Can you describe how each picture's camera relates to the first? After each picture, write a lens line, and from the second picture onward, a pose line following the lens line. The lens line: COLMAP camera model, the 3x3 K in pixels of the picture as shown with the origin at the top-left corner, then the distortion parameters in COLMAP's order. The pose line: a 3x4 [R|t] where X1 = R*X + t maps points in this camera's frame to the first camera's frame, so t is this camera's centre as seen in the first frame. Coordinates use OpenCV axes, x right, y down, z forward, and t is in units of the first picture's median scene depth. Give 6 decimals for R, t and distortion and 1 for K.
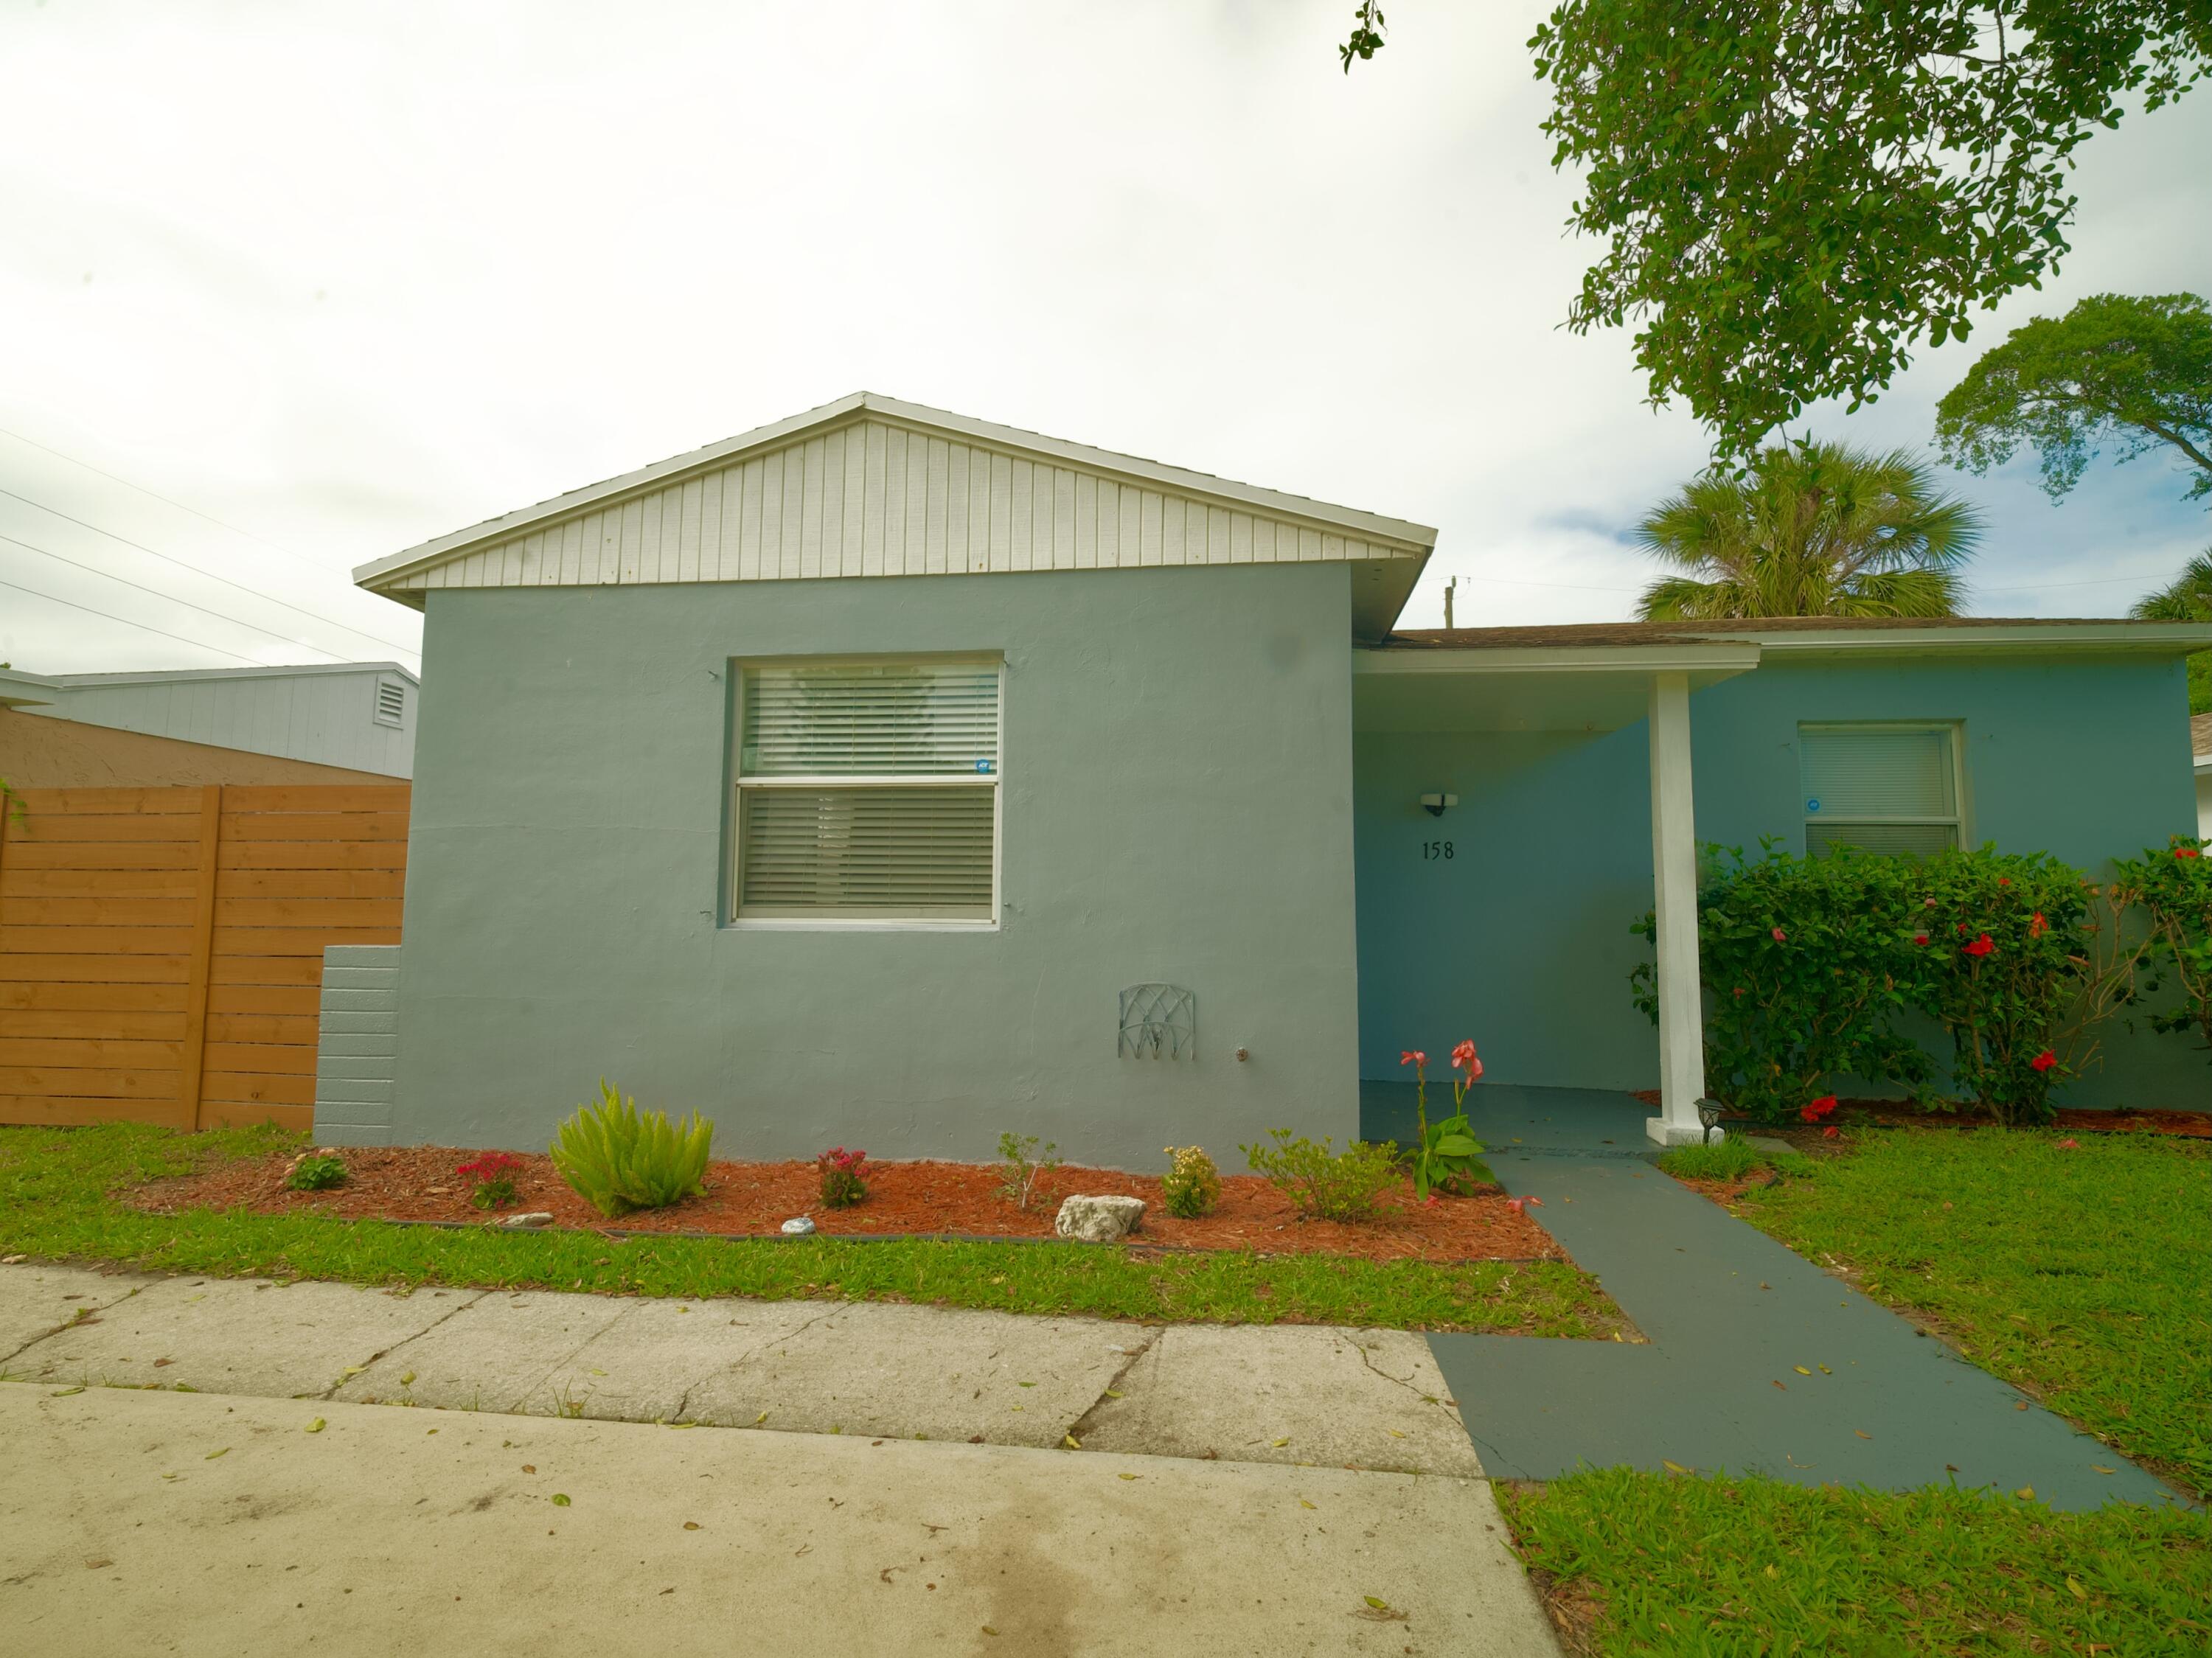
lens RADIAL K [[1084.7, 0, 1107.2], [0, 1084.7, 823.4], [0, 0, 1]] dist [-0.001104, -0.001872]
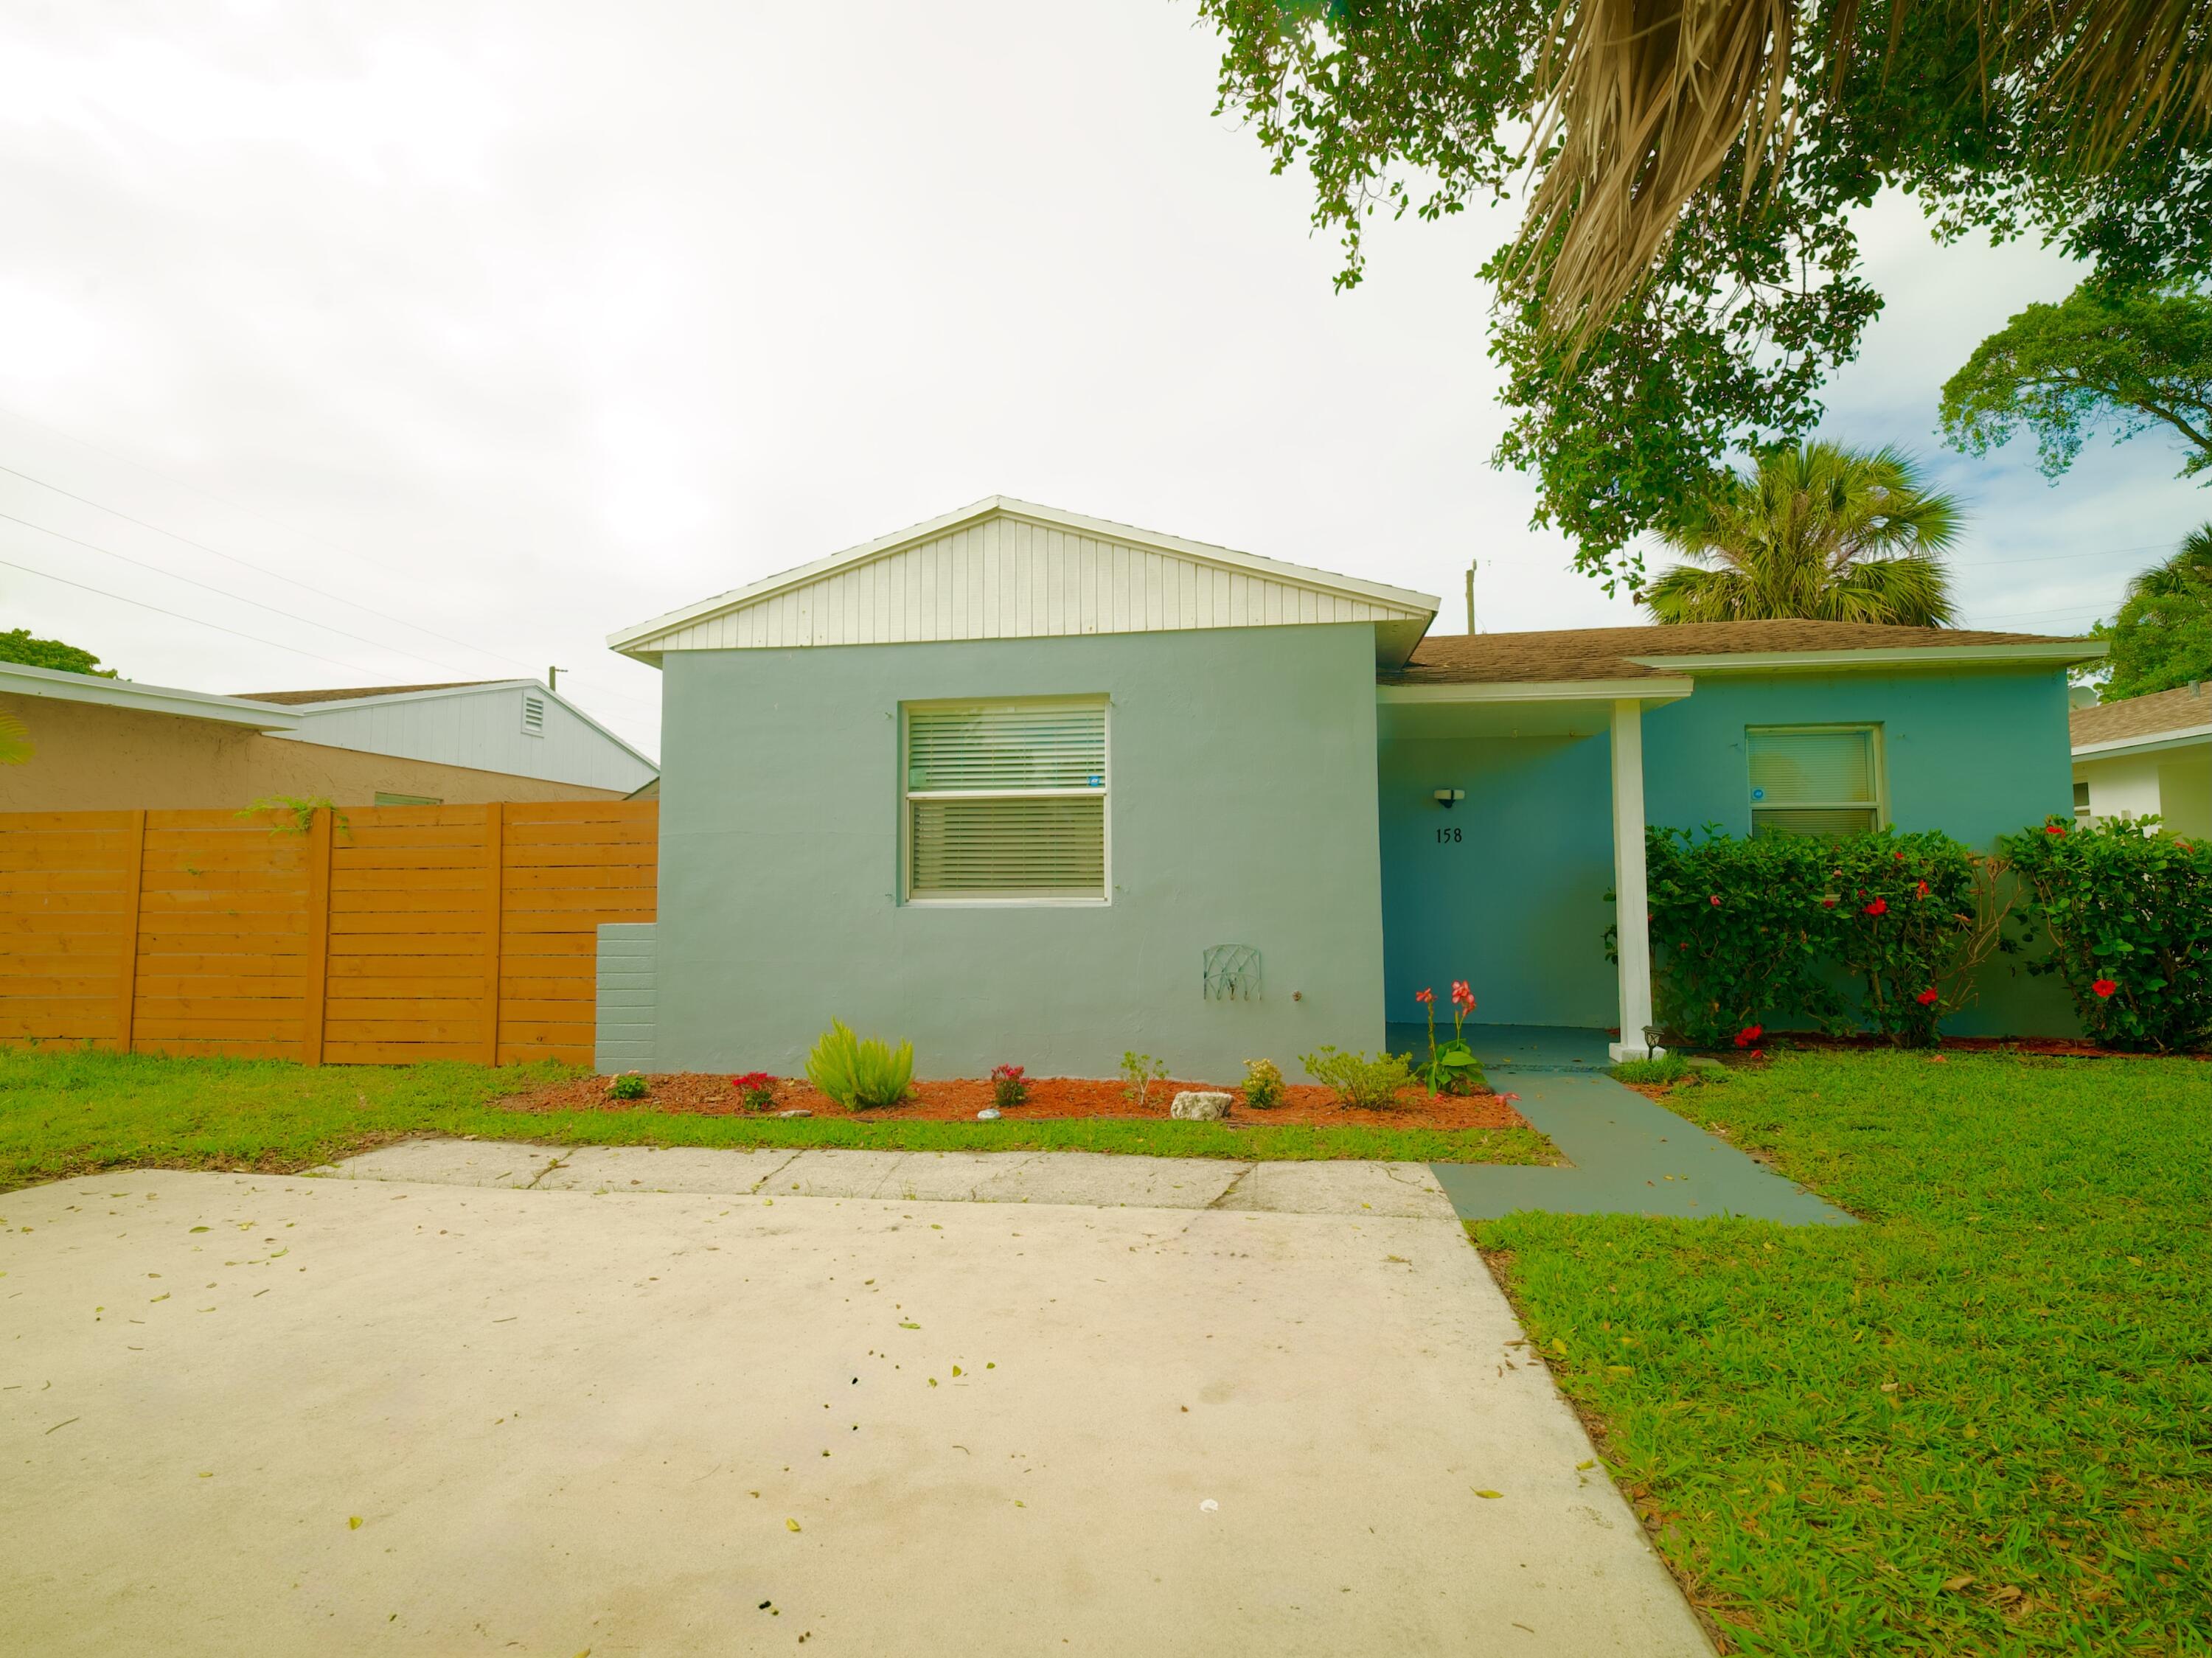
lens RADIAL K [[1084.7, 0, 1104.1], [0, 1084.7, 827.9], [0, 0, 1]] dist [-0.001104, -0.001872]
pose [[0.999551, -0.015613, -0.025569, -0.068746], [0.016328, 0.999474, 0.028020, -0.032111], [0.025118, -0.028425, 0.999280, -0.306672]]
